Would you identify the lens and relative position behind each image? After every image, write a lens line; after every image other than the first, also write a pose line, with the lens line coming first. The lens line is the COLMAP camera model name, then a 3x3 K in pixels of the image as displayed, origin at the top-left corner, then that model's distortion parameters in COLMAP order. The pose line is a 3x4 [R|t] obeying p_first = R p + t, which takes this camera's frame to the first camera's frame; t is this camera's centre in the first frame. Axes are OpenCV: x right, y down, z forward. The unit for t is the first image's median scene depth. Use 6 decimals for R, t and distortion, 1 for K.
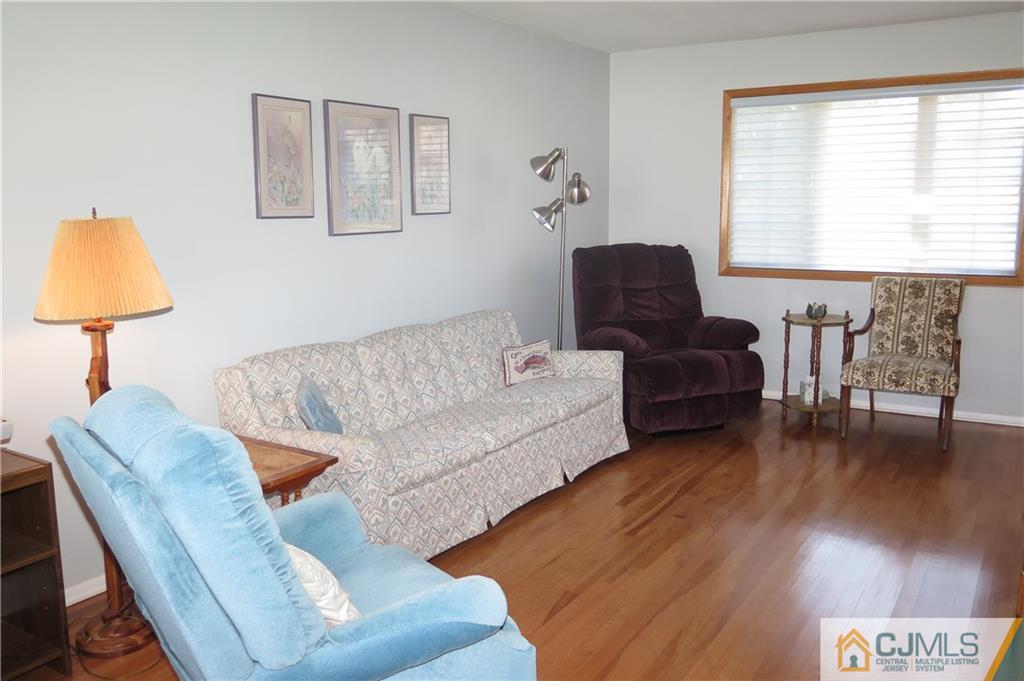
lens RADIAL K [[872.3, 0, 512.0], [0, 872.3, 340.5], [0, 0, 1]] dist [-0.005618, 0.004787]
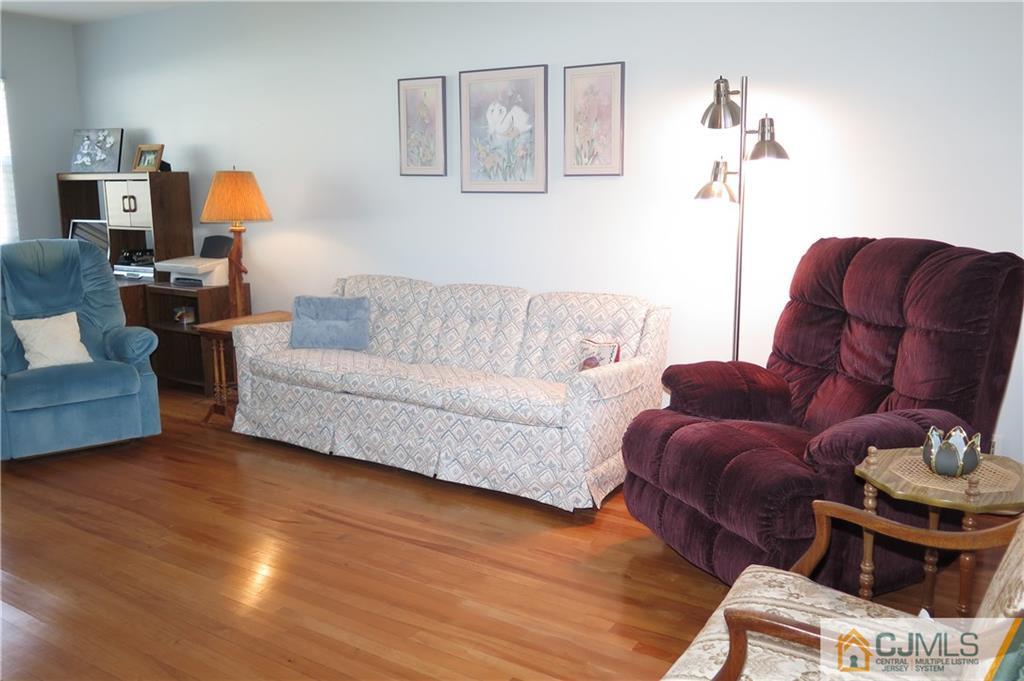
lens RADIAL K [[872.3, 0, 512.0], [0, 872.3, 340.5], [0, 0, 1]] dist [-0.005618, 0.004787]
pose [[-0.024033, 0.182192, -0.982969, 0.976722], [-0.165653, 0.968935, 0.183641, -0.158488], [0.985891, 0.167245, 0.006894, 1.129223]]
